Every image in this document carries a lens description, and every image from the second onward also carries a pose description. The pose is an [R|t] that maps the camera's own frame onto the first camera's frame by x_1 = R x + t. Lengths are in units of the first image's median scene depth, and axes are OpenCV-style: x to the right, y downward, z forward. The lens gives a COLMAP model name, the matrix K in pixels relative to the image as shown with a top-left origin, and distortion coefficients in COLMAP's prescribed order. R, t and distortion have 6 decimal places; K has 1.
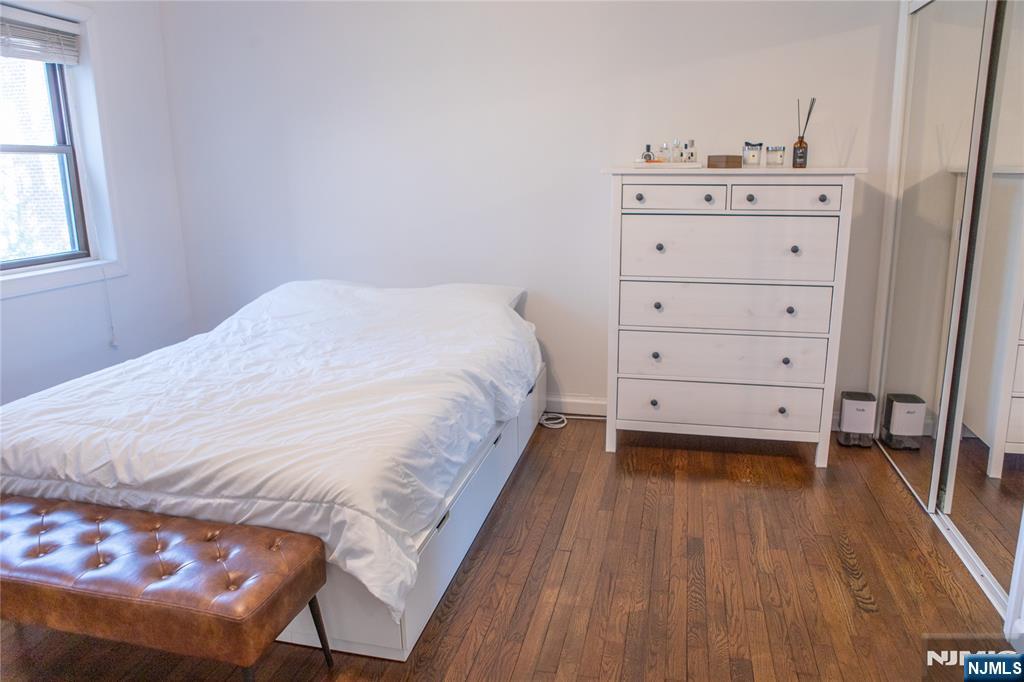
lens RADIAL K [[704.1, 0, 512.0], [0, 704.1, 341.0], [0, 0, 1]] dist [-0.107788, 0.080092]
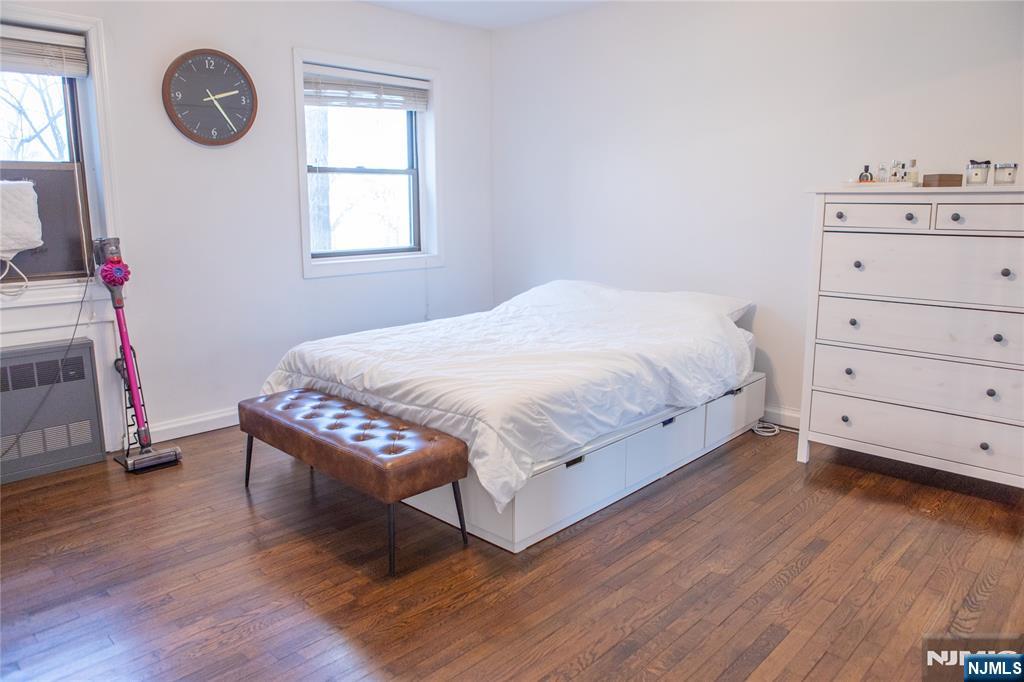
lens RADIAL K [[704.1, 0, 512.0], [0, 704.1, 341.0], [0, 0, 1]] dist [-0.107788, 0.080092]
pose [[0.861558, 0.105787, -0.496515, 0.336443], [-0.127094, 0.991848, -0.009213, 0.058742], [0.491493, 0.071042, 0.867979, -0.130835]]
